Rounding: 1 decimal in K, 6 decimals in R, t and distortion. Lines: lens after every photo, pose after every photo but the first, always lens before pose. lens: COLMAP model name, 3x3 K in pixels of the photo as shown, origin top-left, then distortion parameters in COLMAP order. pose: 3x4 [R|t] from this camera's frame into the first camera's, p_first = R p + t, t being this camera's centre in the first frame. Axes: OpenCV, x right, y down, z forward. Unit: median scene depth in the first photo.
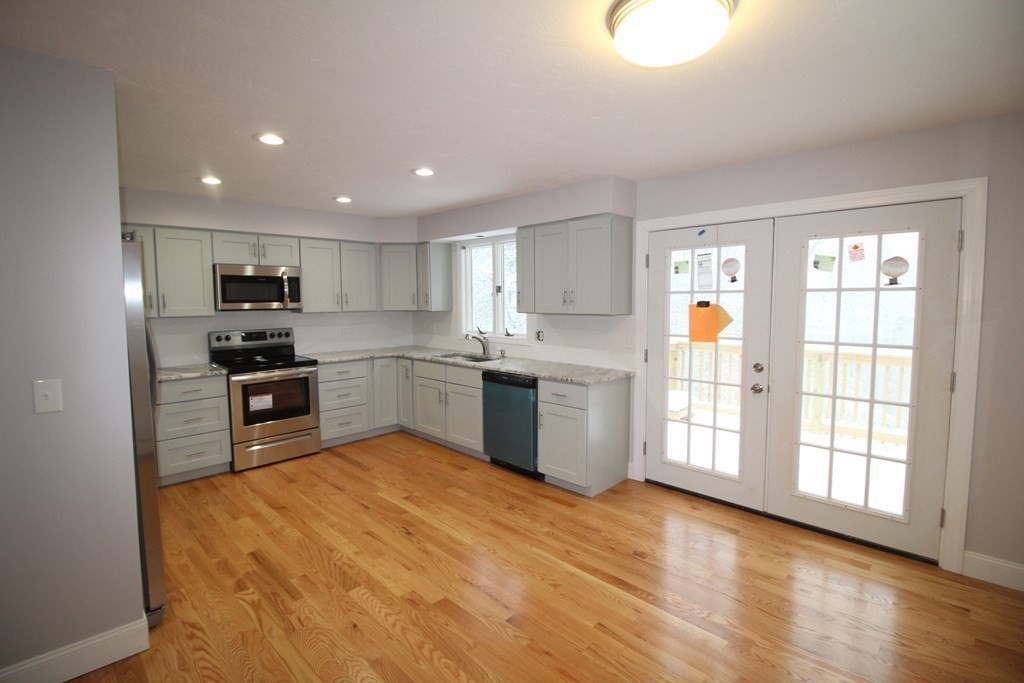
lens RADIAL K [[475.6, 0, 510.5], [0, 475.6, 332.0], [0, 0, 1]] dist [-0.004897, -0.010856]
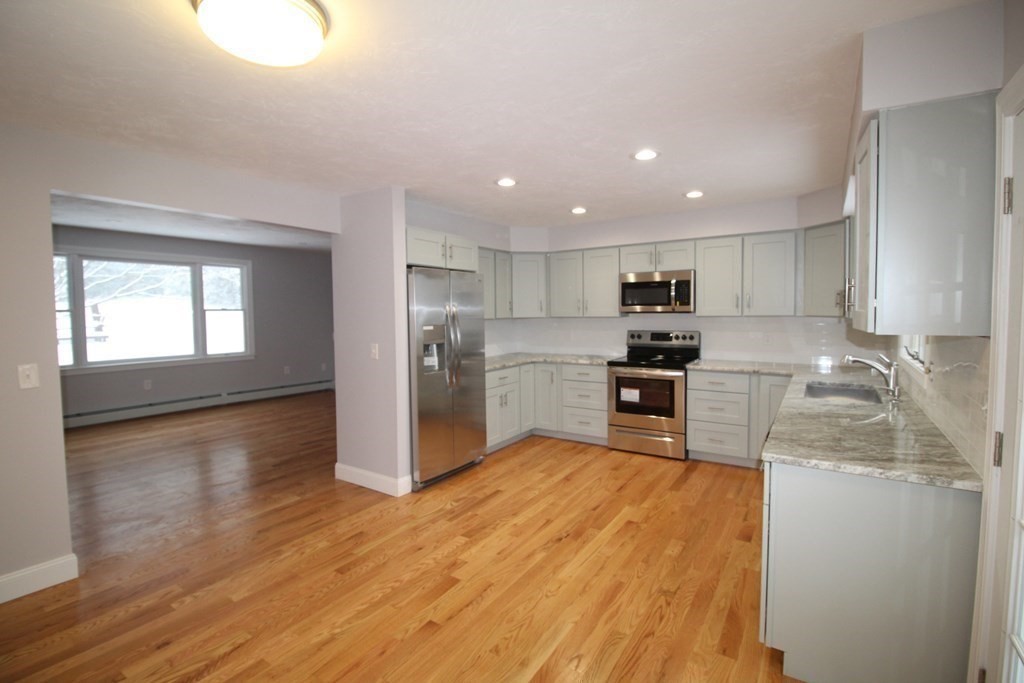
lens RADIAL K [[475.6, 0, 501.6], [0, 475.6, 333.1], [0, 0, 1]] dist [-0.004897, -0.010856]
pose [[0.176625, 0.056131, -0.982676, 0.560243], [-0.054216, 0.997412, 0.047228, -0.037003], [0.982784, 0.044936, 0.179211, 0.534520]]
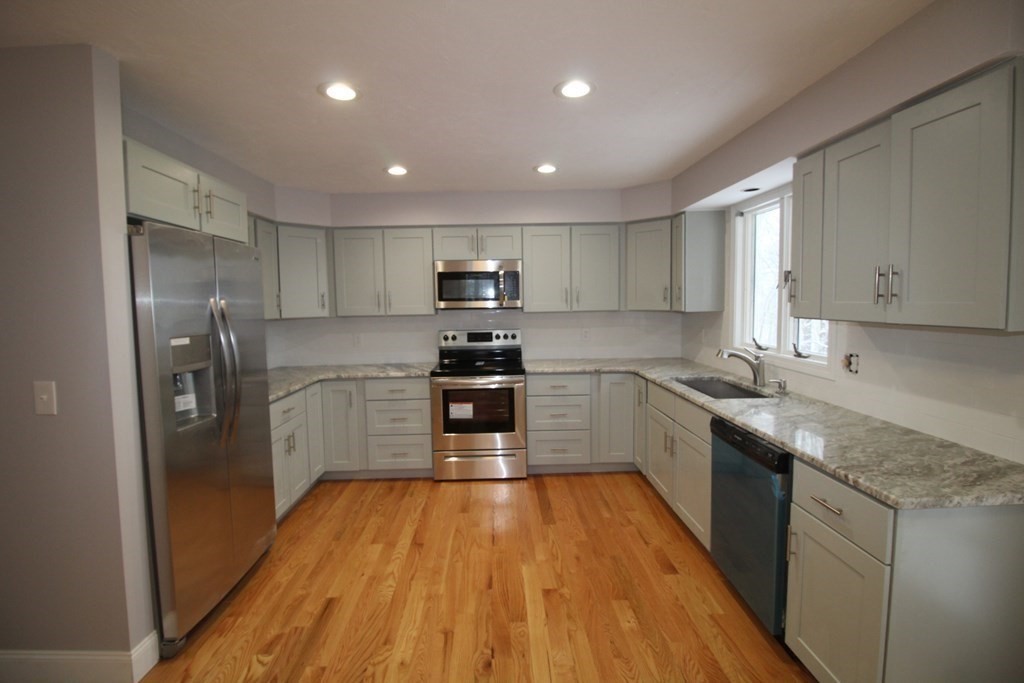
lens RADIAL K [[475.6, 0, 504.5], [0, 475.6, 333.3], [0, 0, 1]] dist [-0.004897, -0.010856]
pose [[0.717457, 0.043447, -0.695246, 0.172798], [-0.036919, 0.999022, 0.024333, -0.027083], [0.695623, 0.008210, 0.718360, 0.436733]]
